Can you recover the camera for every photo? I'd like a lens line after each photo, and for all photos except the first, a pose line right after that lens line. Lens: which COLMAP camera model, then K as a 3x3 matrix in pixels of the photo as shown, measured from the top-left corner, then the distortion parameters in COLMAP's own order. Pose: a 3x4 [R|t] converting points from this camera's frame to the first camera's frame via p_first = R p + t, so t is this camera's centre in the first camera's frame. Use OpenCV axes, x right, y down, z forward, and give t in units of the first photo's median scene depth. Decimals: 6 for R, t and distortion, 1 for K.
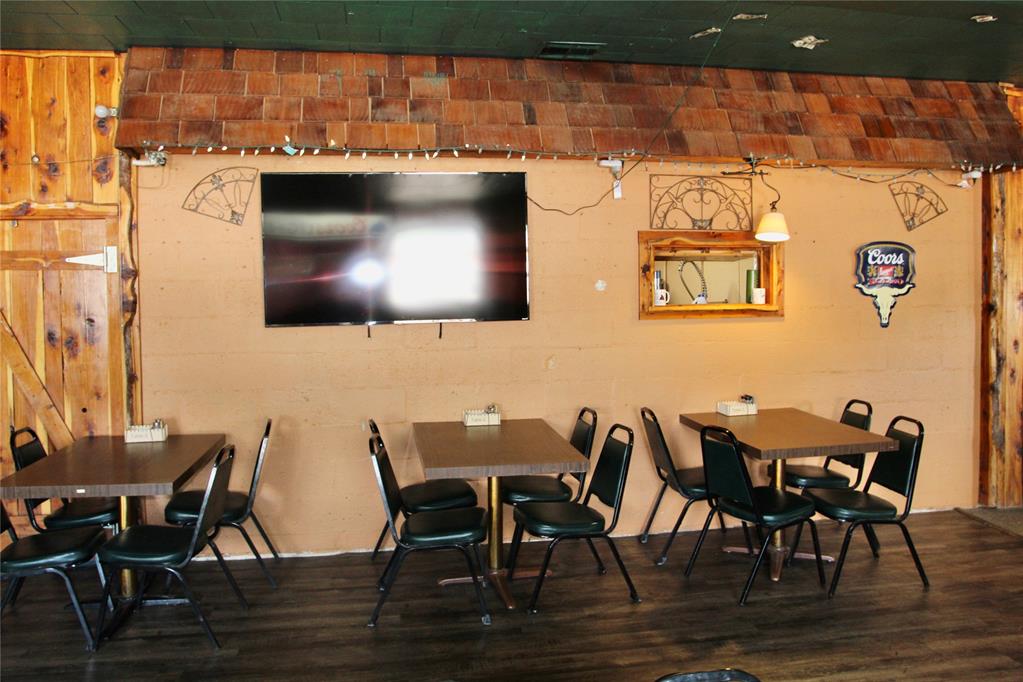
lens RADIAL K [[815.2, 0, 517.6], [0, 815.2, 326.3], [0, 0, 1]] dist [-0.084828, 0.048603]
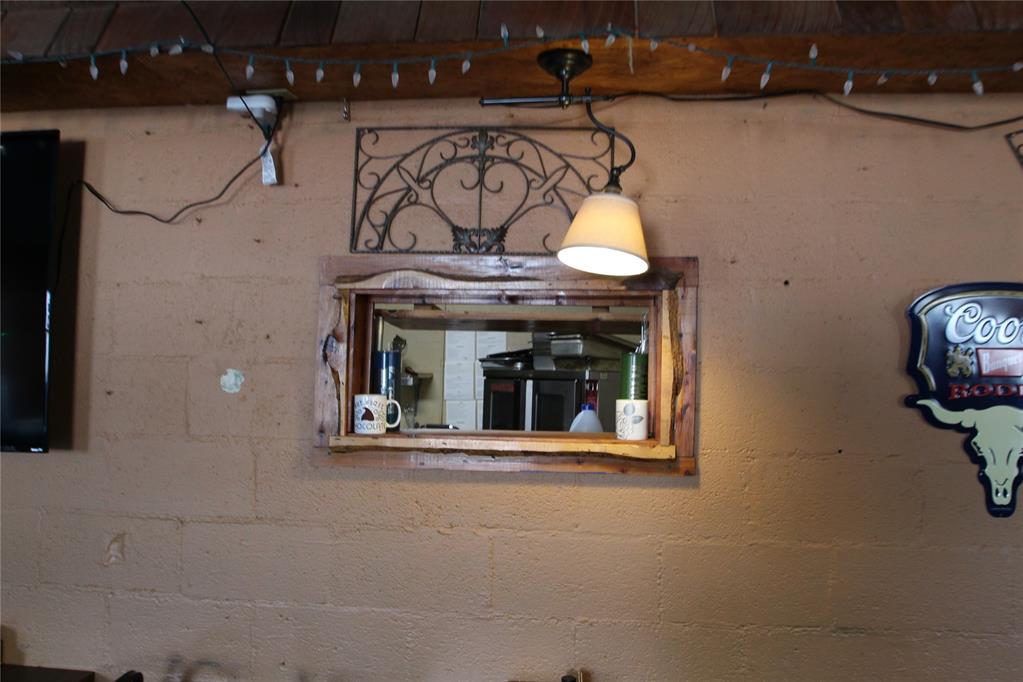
lens RADIAL K [[815.2, 0, 517.6], [0, 815.2, 326.3], [0, 0, 1]] dist [-0.084828, 0.048603]
pose [[0.959770, 0.010878, -0.280577, 0.362374], [-0.040077, 0.994326, -0.098540, -0.042052], [0.277913, 0.105821, 0.954760, 0.612535]]
